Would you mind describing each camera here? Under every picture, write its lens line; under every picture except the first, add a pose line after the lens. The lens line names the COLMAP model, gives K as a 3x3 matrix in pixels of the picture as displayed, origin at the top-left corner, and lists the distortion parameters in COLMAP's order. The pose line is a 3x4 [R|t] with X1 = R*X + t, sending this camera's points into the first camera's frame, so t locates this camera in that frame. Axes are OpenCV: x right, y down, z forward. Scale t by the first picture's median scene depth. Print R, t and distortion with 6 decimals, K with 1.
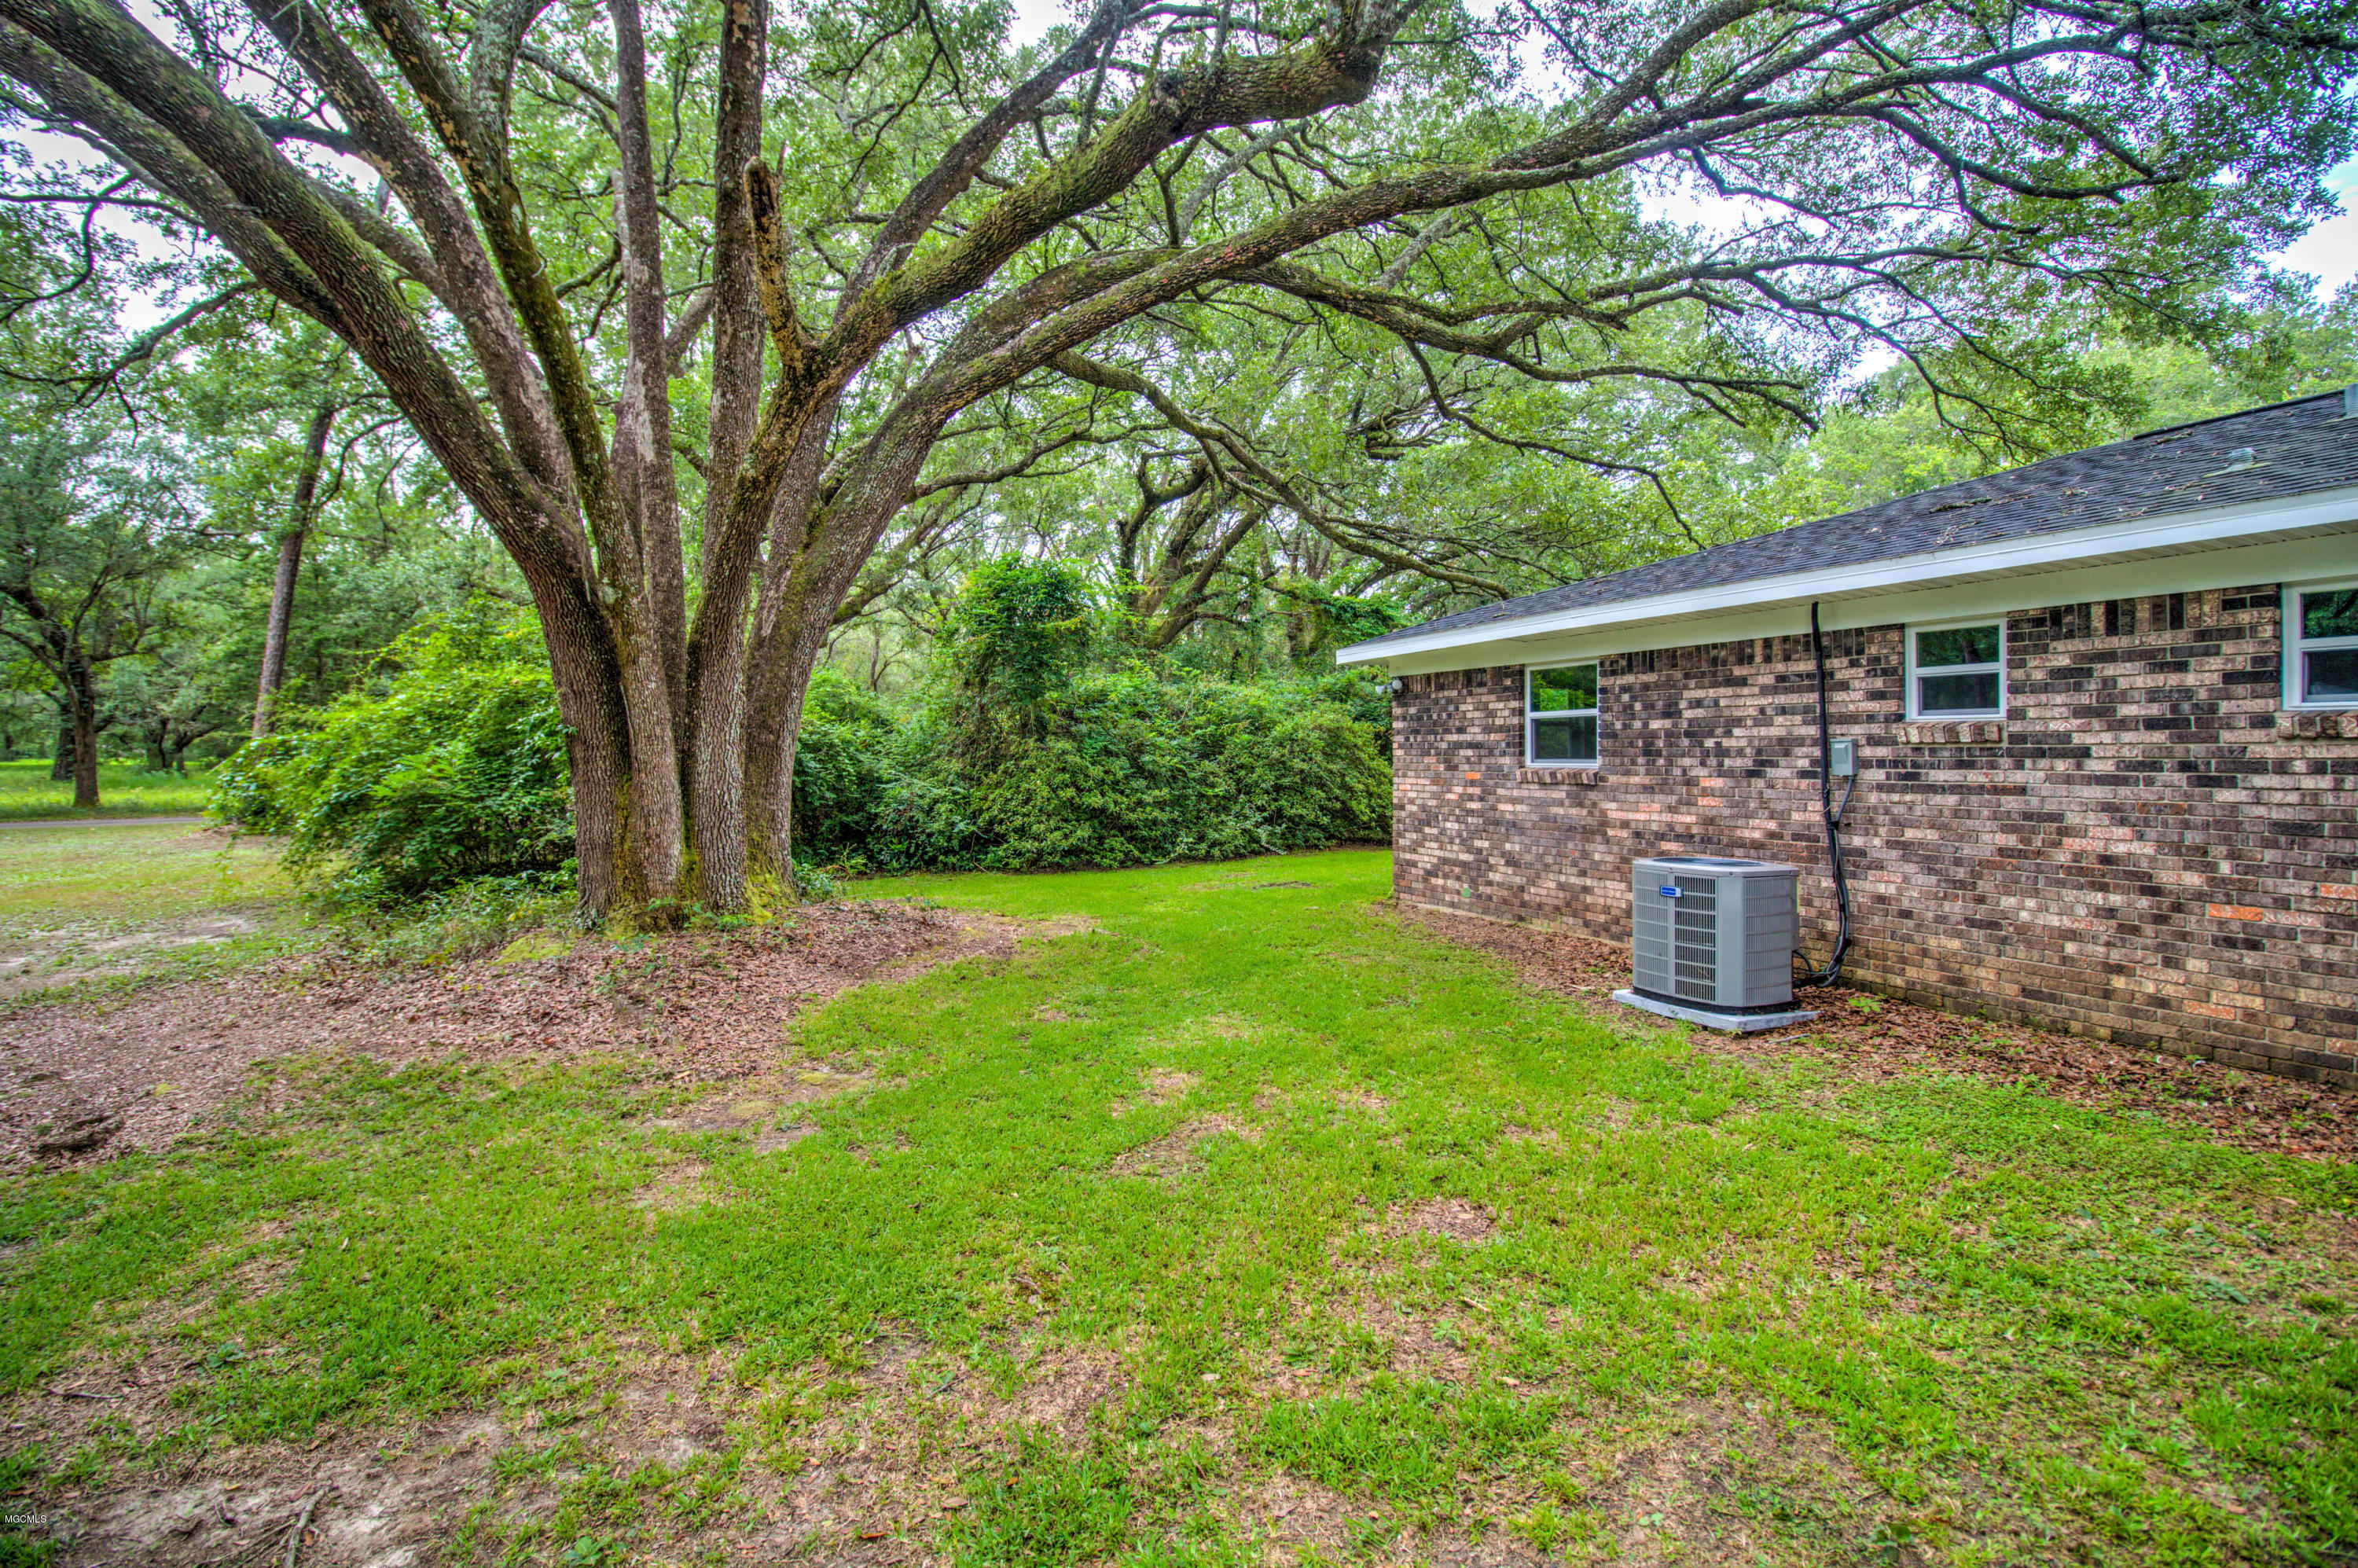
lens RADIAL K [[1077.5, 0, 1182.1], [0, 1077.5, 764.5], [0, 0, 1]] dist [-0.008623, -0.005962]
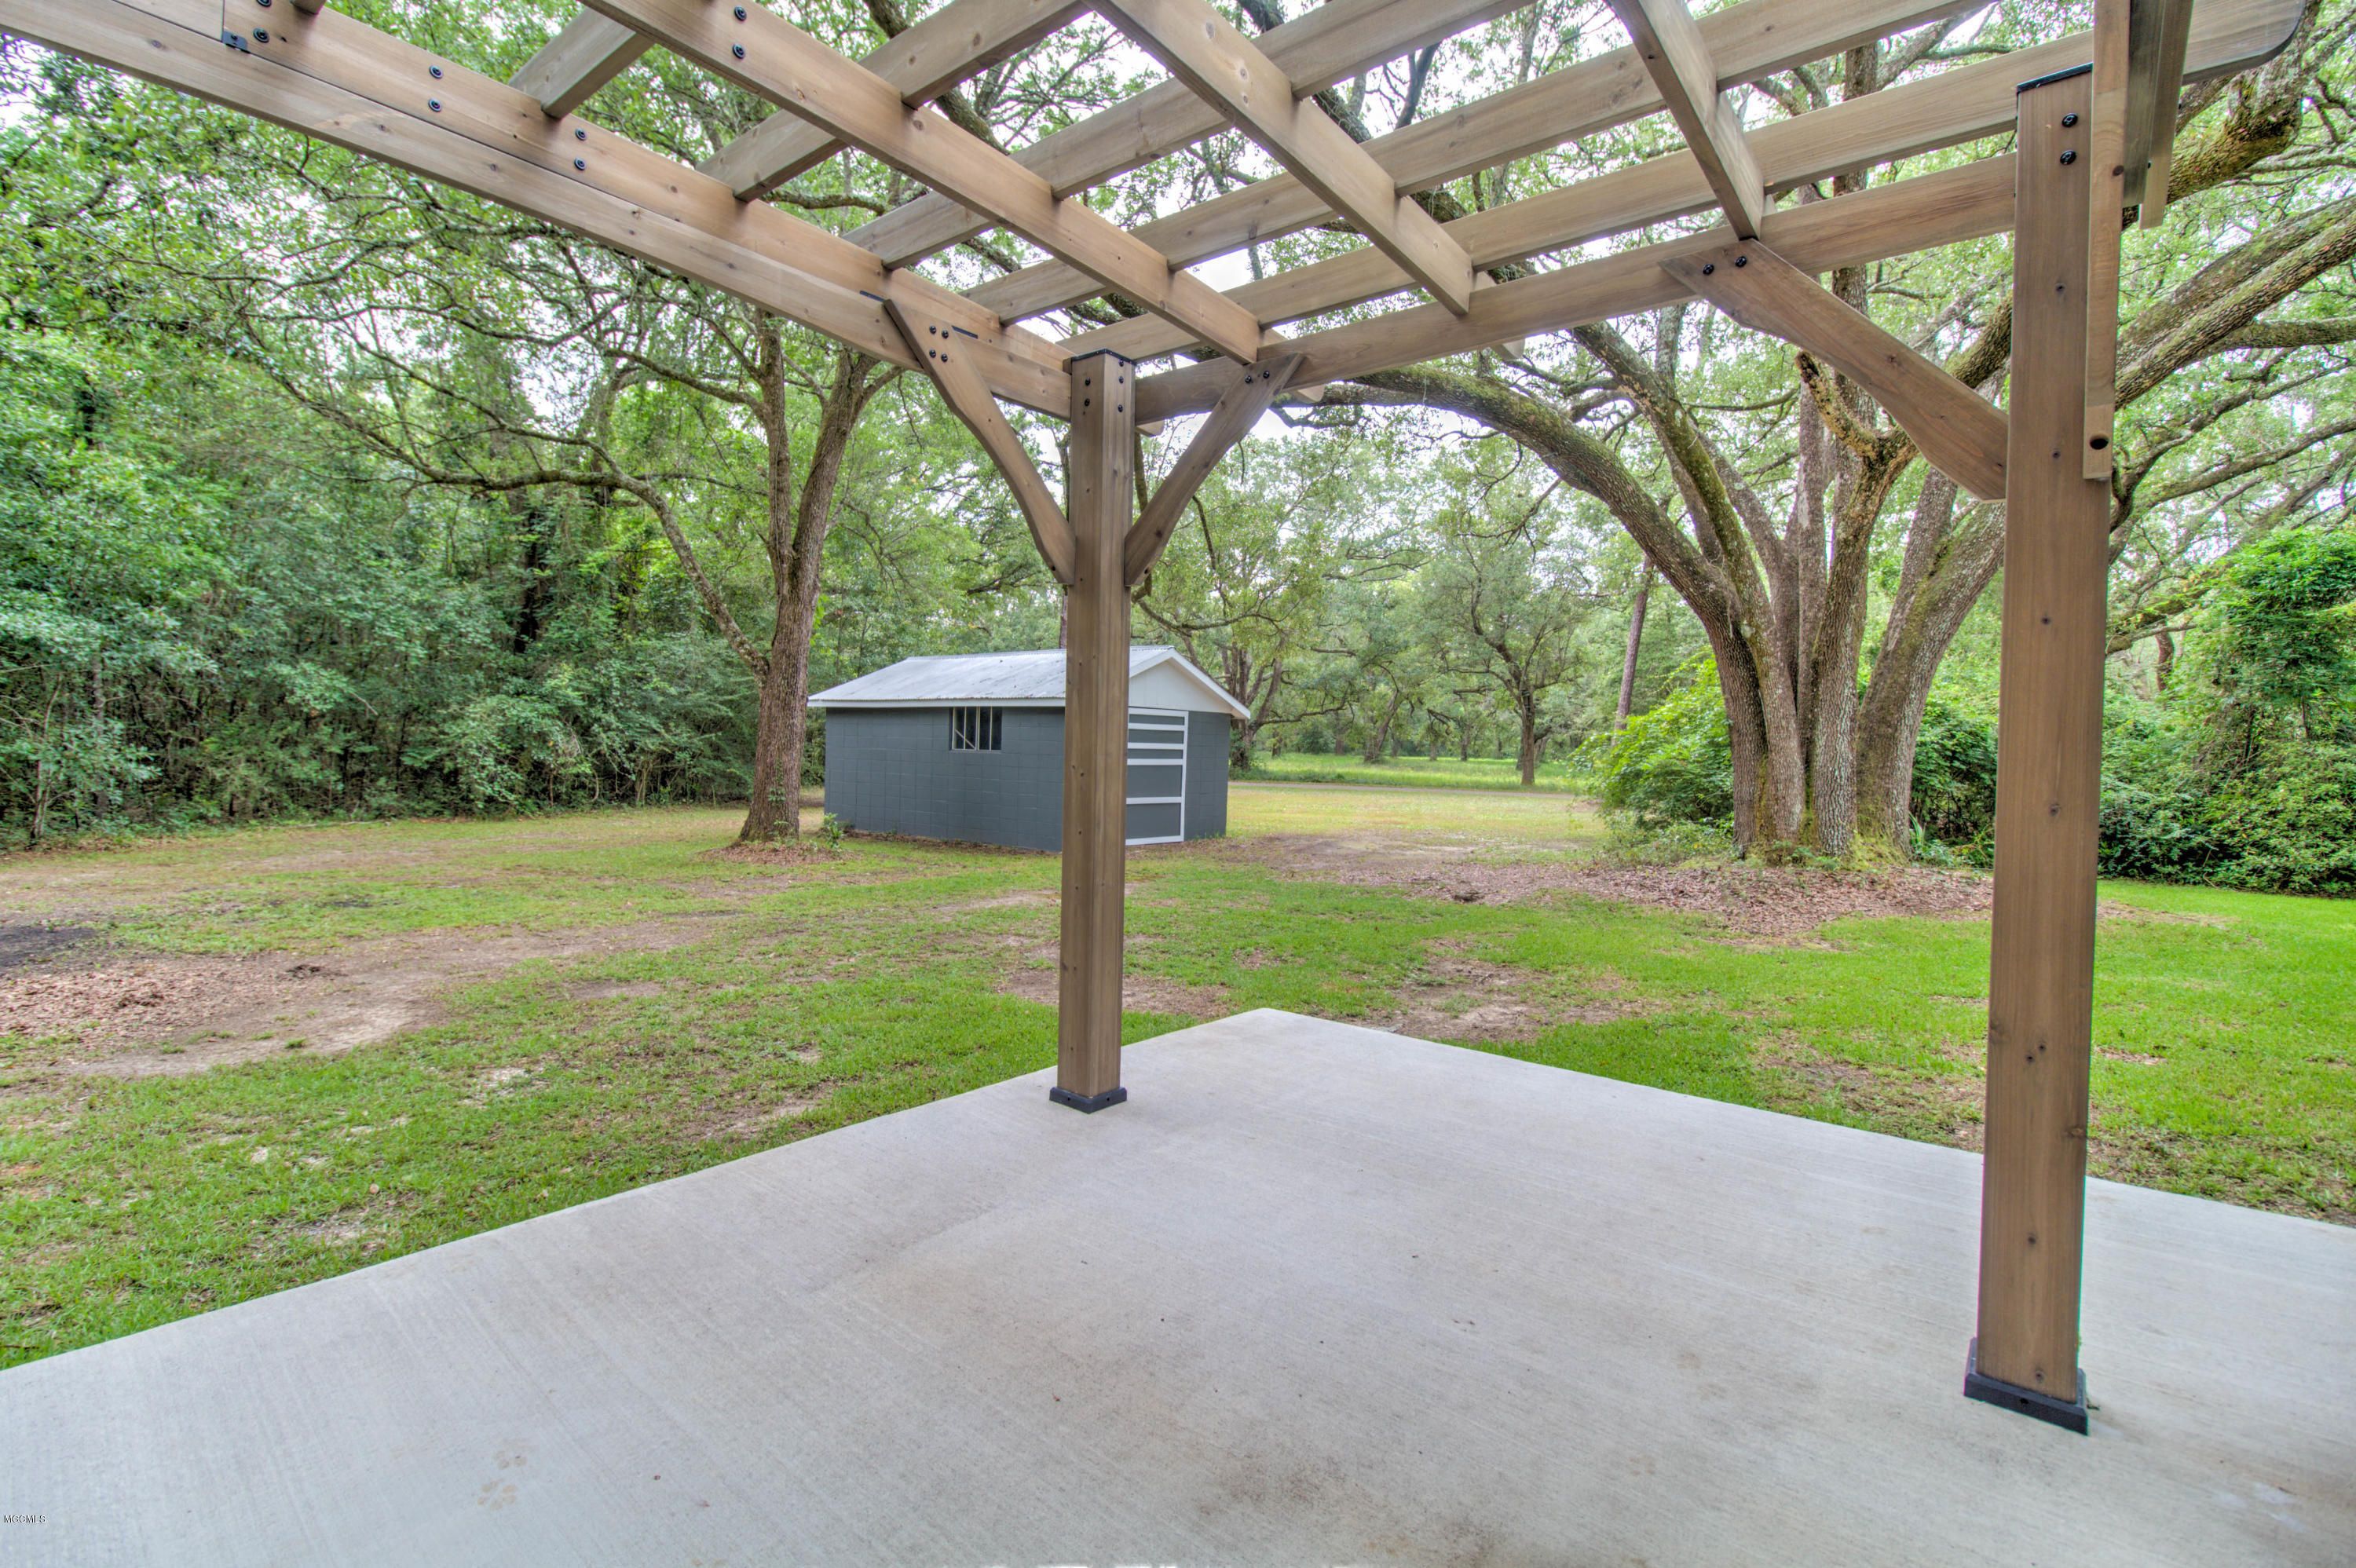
lens RADIAL K [[1076.6, 0, 1205.7], [0, 1076.6, 776.2], [0, 0, 1]] dist [-0.008623, -0.005962]
pose [[0.445895, 0.039905, -0.894195, 0.245433], [-0.043535, 0.998790, 0.022864, 0.022185], [0.894026, 0.028733, 0.447093, -0.175925]]
